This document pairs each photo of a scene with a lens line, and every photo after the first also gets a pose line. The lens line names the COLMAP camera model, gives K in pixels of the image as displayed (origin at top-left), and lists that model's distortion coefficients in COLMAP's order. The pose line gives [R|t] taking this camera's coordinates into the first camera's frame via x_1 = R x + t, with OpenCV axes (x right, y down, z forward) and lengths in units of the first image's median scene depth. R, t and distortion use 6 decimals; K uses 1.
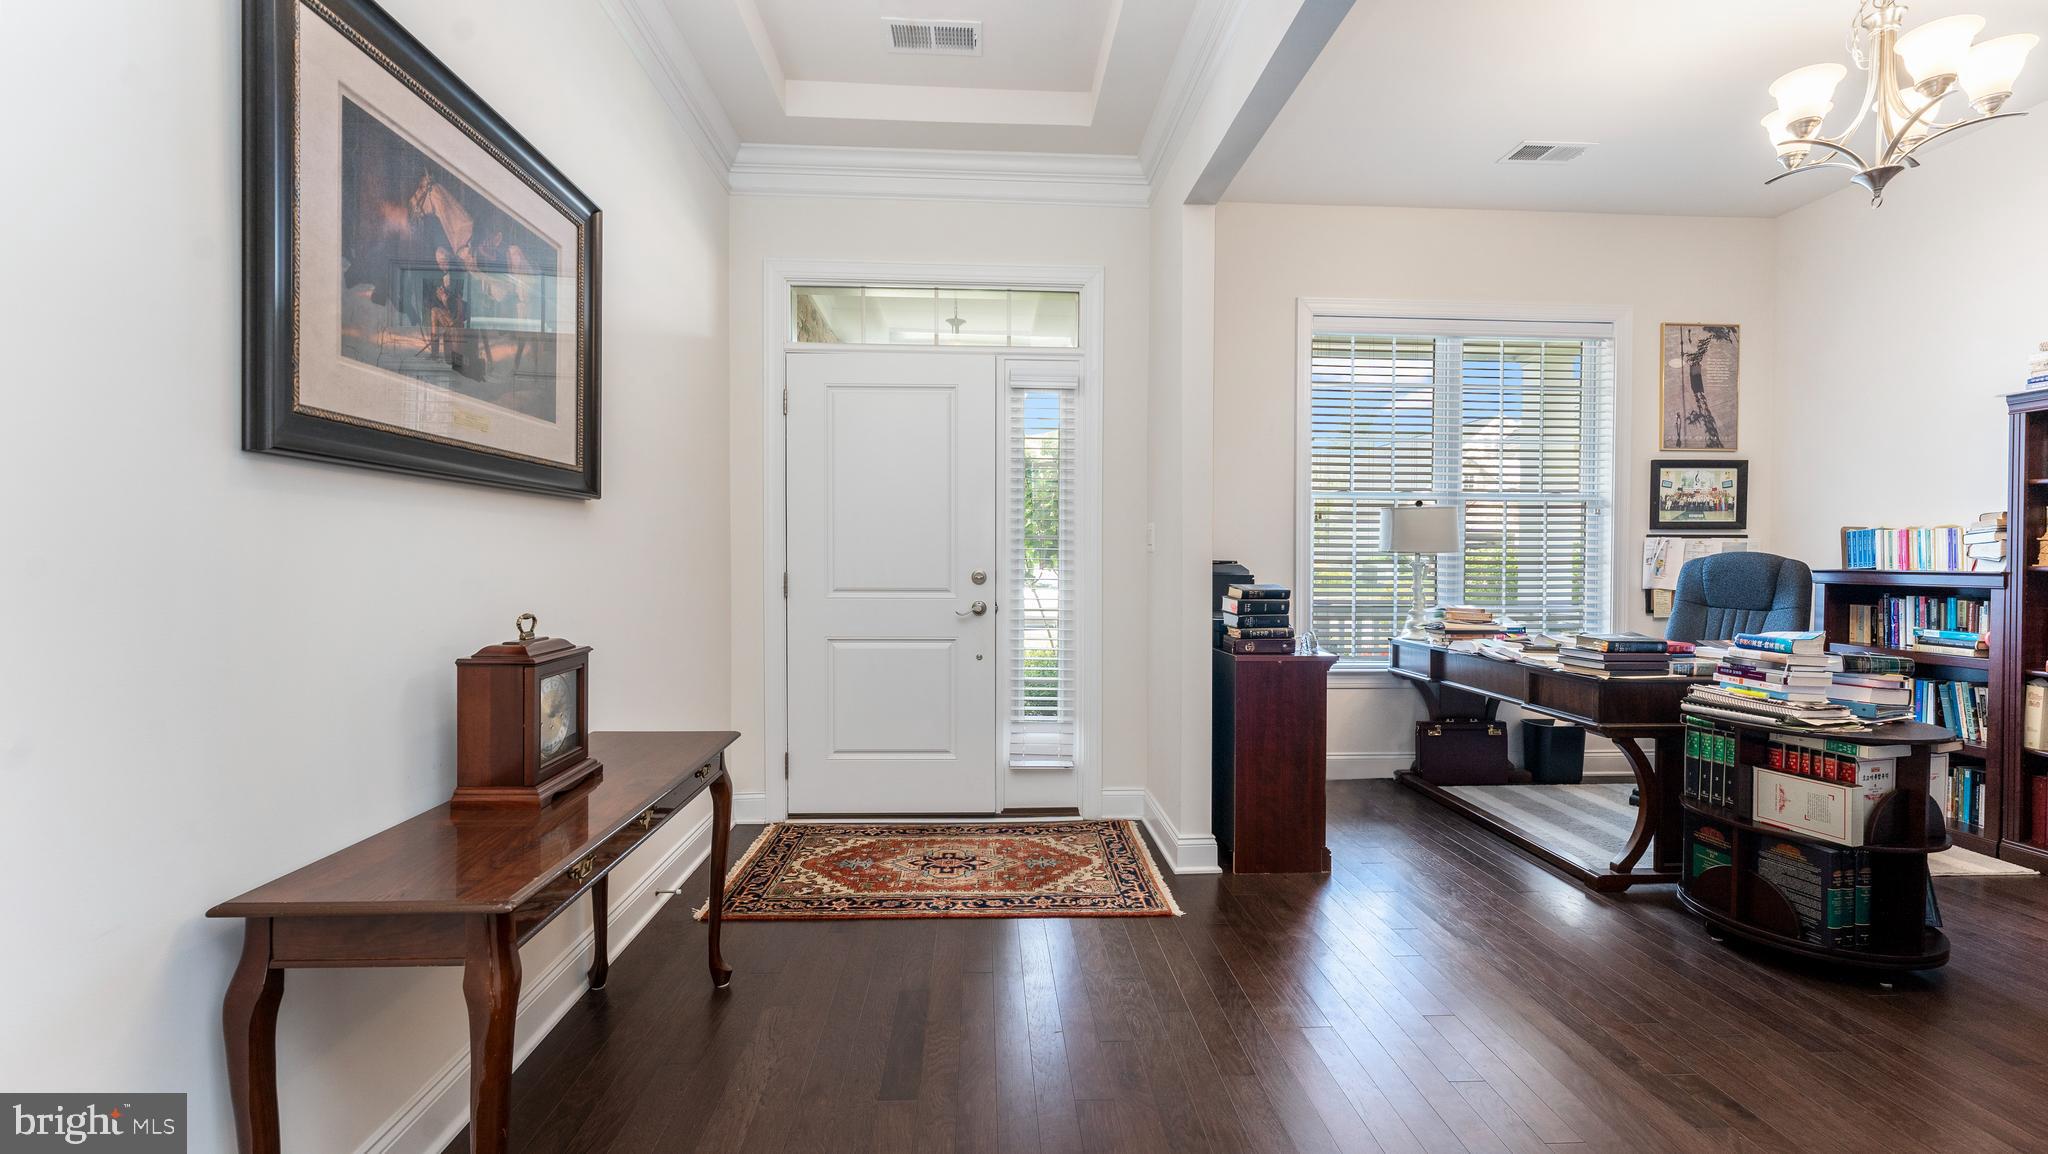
lens RADIAL K [[831.5, 0, 1016.0], [0, 831.5, 560.8], [0, 0, 1]] dist [-0.000753, 0.000747]
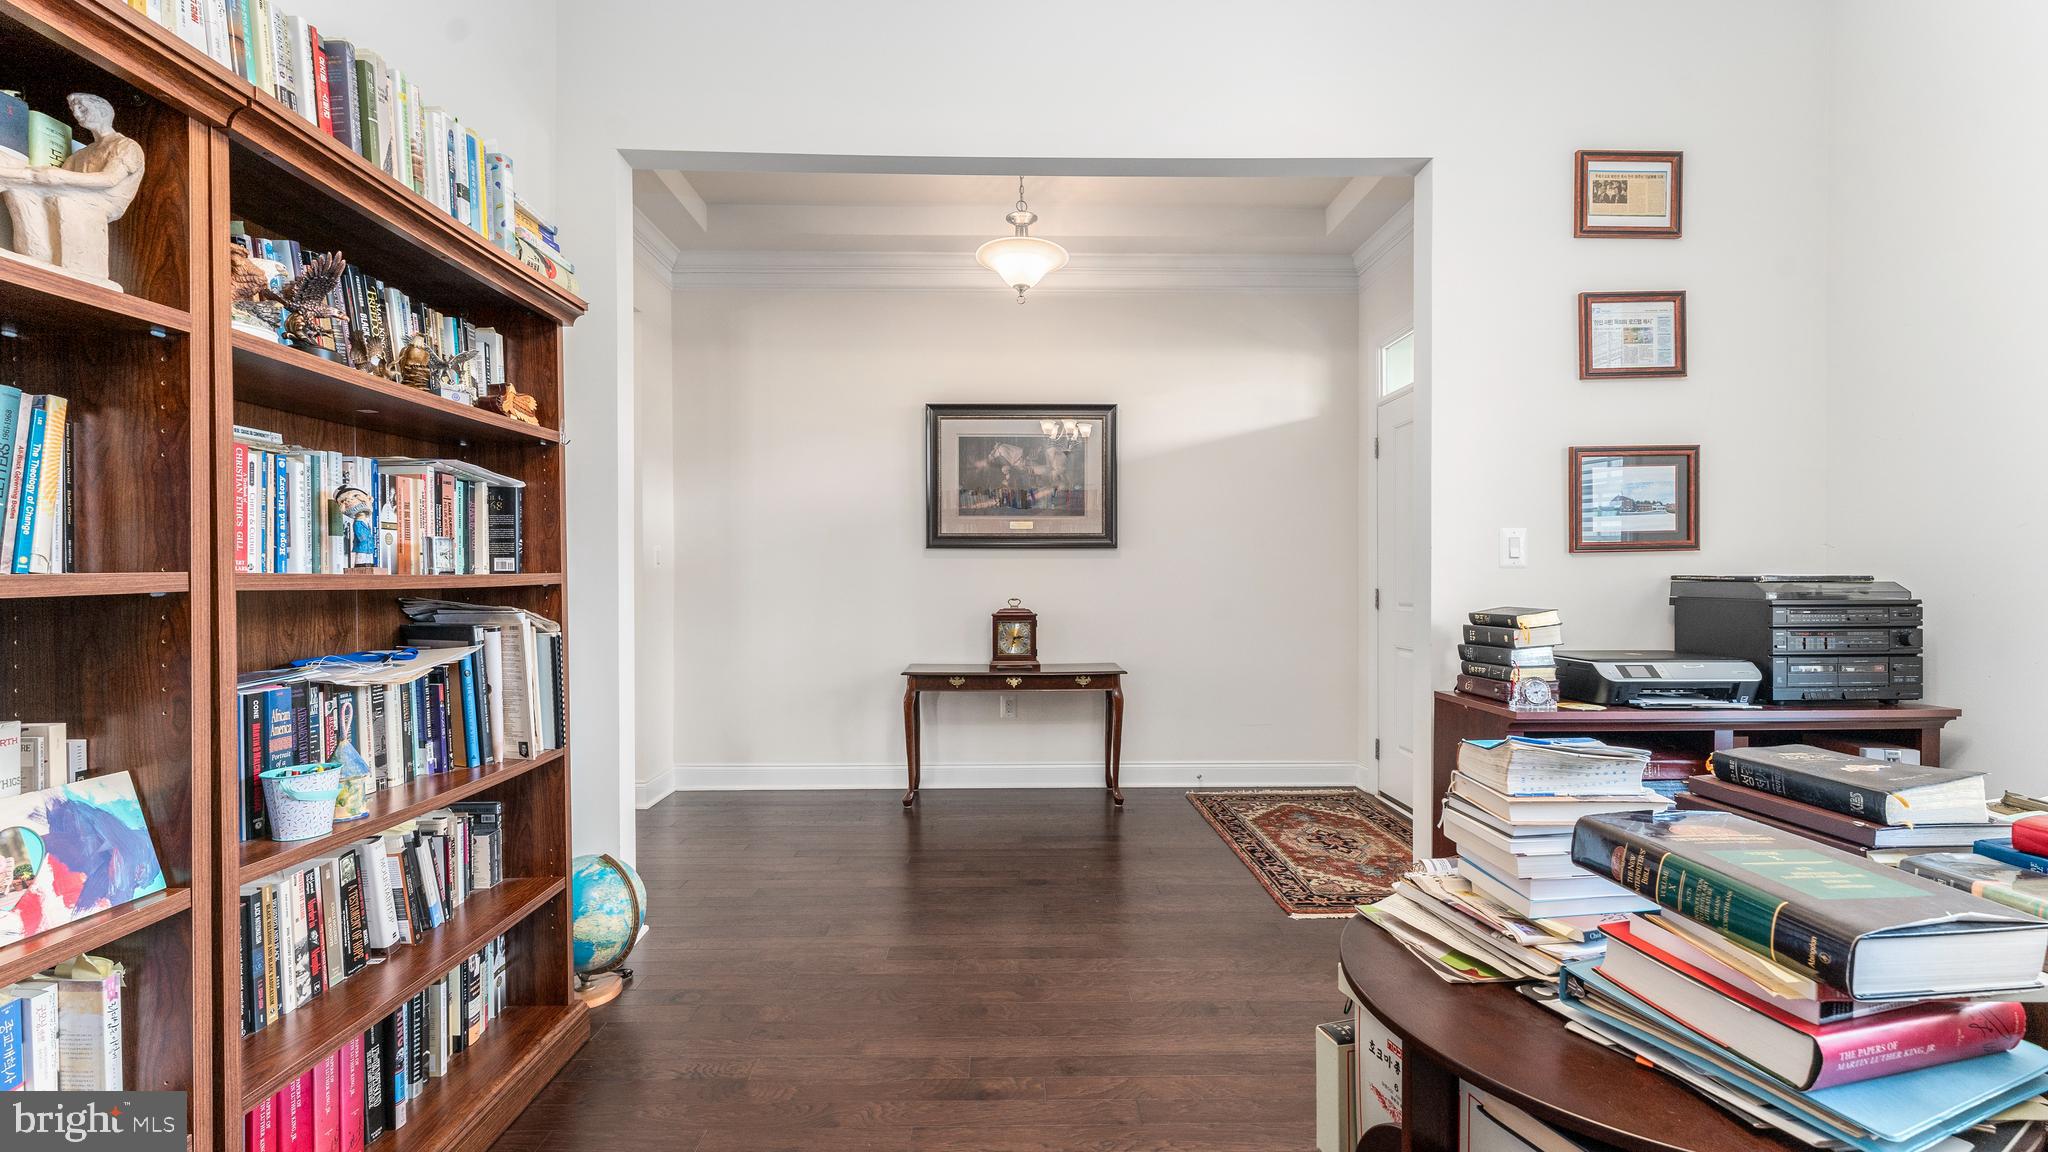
lens RADIAL K [[831.5, 0, 1016.0], [0, 831.5, 559.8], [0, 0, 1]] dist [-0.000753, 0.000747]
pose [[-0.024680, -0.025981, -0.999358, 1.190481], [-0.004923, 0.999653, -0.025867, 0.005001], [0.999683, 0.004282, -0.024800, 0.638251]]
